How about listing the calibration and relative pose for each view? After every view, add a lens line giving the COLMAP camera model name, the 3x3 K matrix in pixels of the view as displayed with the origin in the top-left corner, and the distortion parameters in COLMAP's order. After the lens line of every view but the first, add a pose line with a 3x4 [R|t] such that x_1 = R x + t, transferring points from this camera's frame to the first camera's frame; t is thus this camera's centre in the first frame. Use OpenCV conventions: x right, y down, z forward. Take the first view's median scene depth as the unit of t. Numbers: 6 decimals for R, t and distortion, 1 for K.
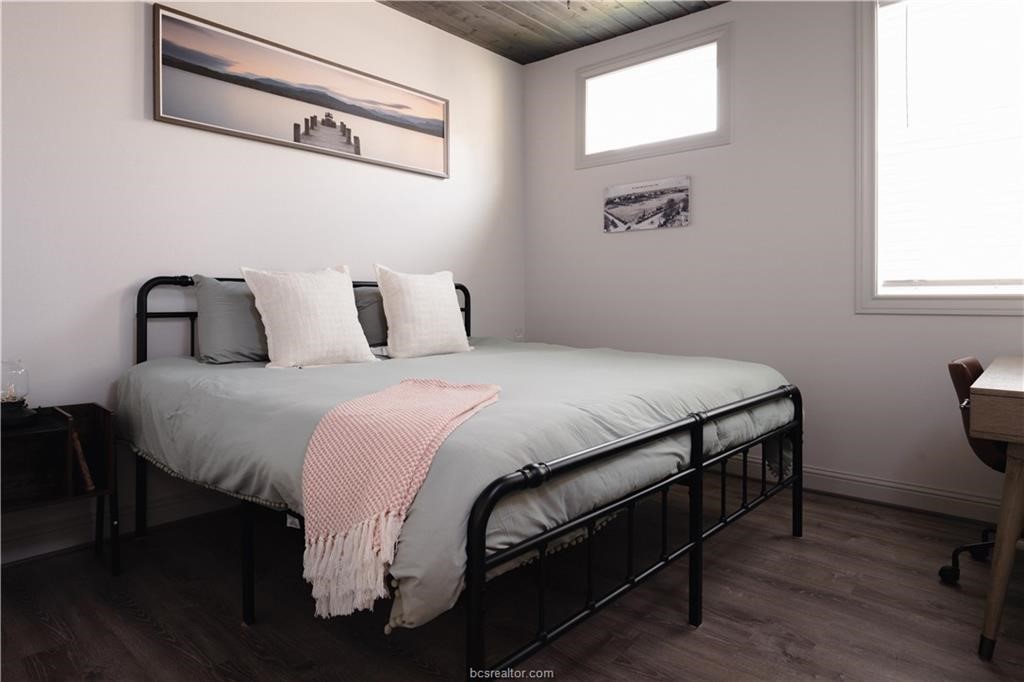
lens RADIAL K [[593.3, 0, 526.1], [0, 593.3, 297.0], [0, 0, 1]] dist [-0.001300, 0.003063]
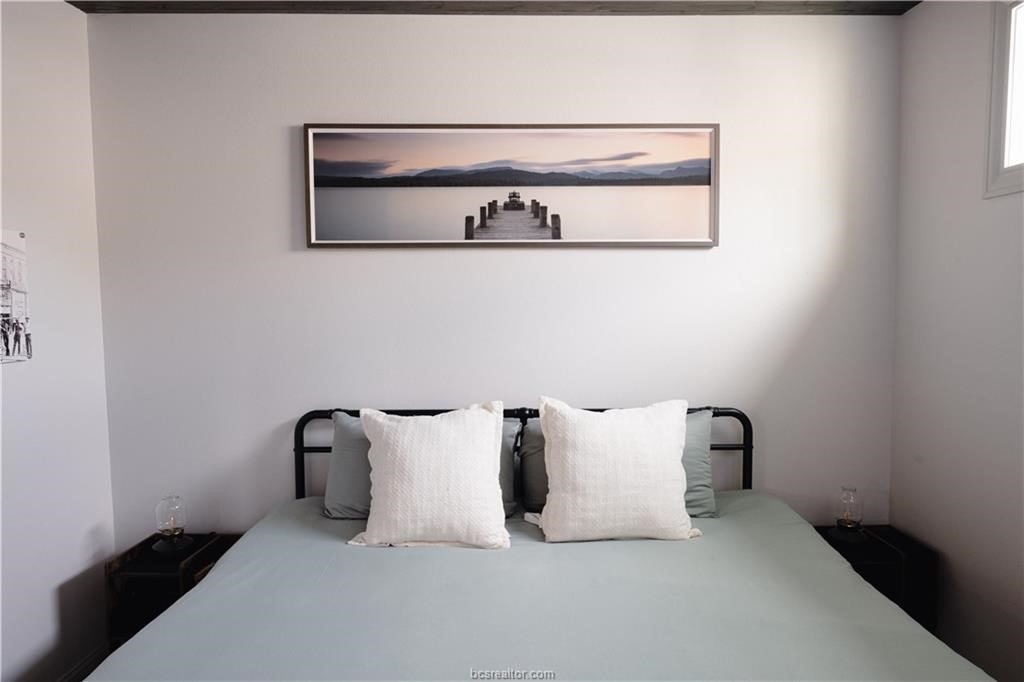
lens RADIAL K [[593.3, 0, 513.1], [0, 593.3, 346.1], [0, 0, 1]] dist [-0.001300, 0.003063]
pose [[0.671517, 0.047989, -0.739434, 0.253651], [0.000844, 0.997850, 0.065527, -0.164434], [0.740989, -0.044627, 0.670033, 0.482738]]
